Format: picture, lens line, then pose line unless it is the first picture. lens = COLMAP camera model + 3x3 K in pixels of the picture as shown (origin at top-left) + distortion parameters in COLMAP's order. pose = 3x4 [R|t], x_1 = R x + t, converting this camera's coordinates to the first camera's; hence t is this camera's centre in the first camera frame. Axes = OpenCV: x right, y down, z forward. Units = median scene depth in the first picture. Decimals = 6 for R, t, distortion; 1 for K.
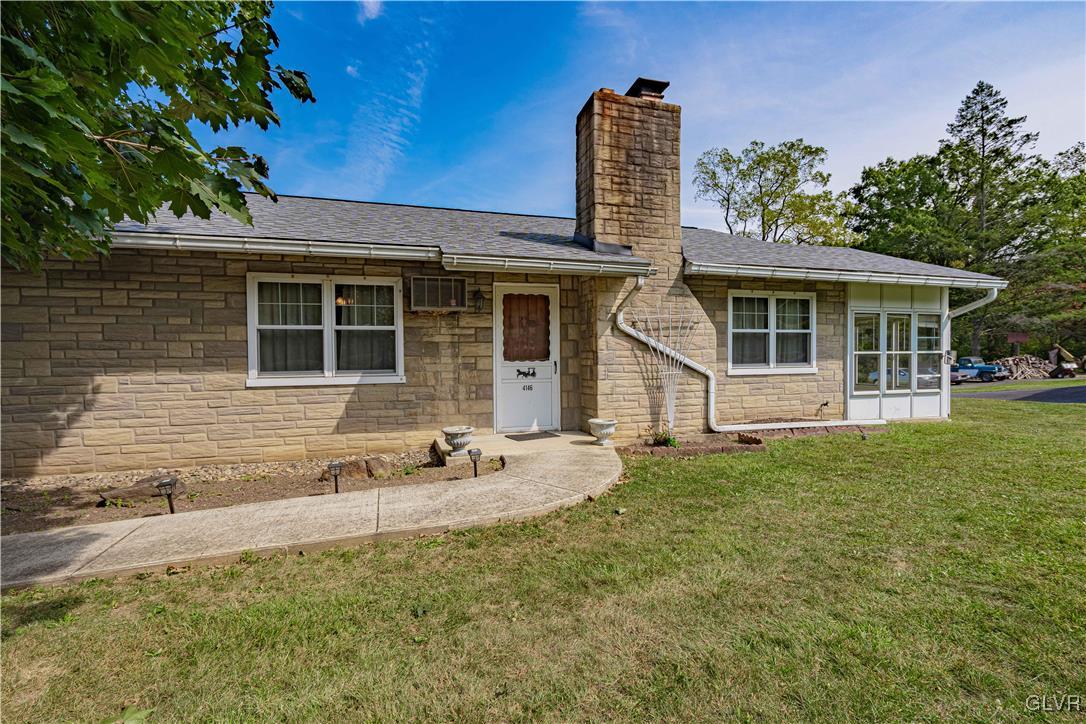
lens RADIAL K [[490.2, 0, 543.7], [0, 490.2, 361.5], [0, 0, 1]] dist [0.004441, -0.000029]
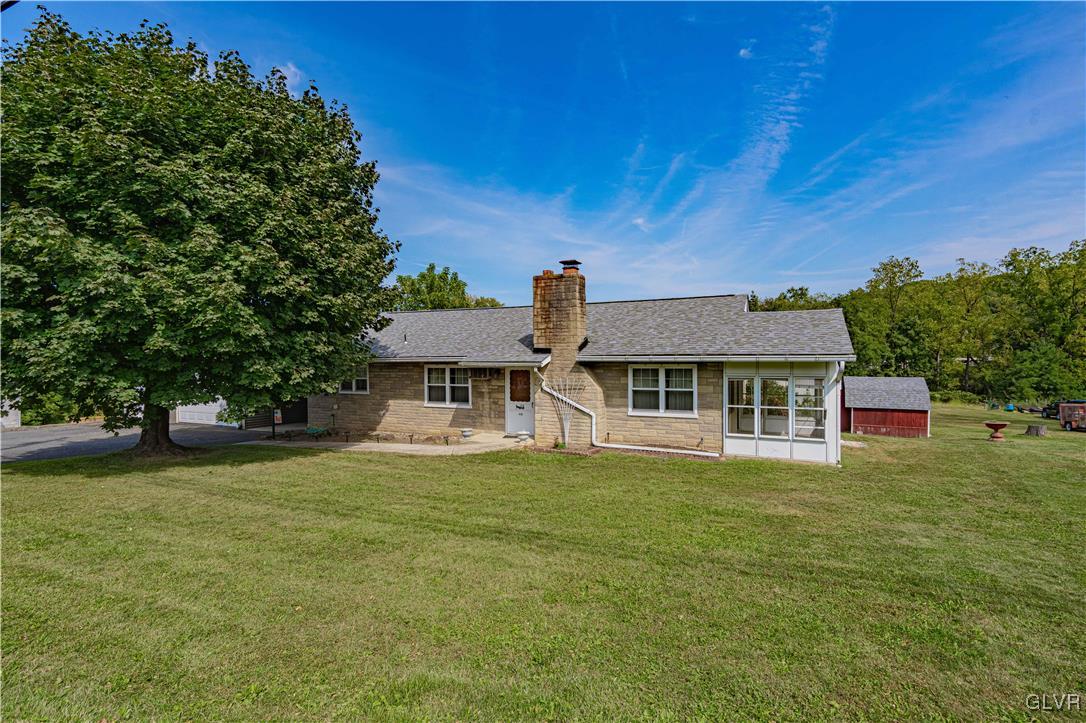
lens RADIAL K [[532.0, 0, 543.5], [0, 532.0, 362.0], [0, 0, 1]] dist [0.030578, 0.000733]
pose [[0.732848, 0.009920, -0.680321, 1.561255], [-0.008381, 0.999949, 0.005551, -0.180179], [0.680341, 0.001634, 0.732894, -0.596070]]
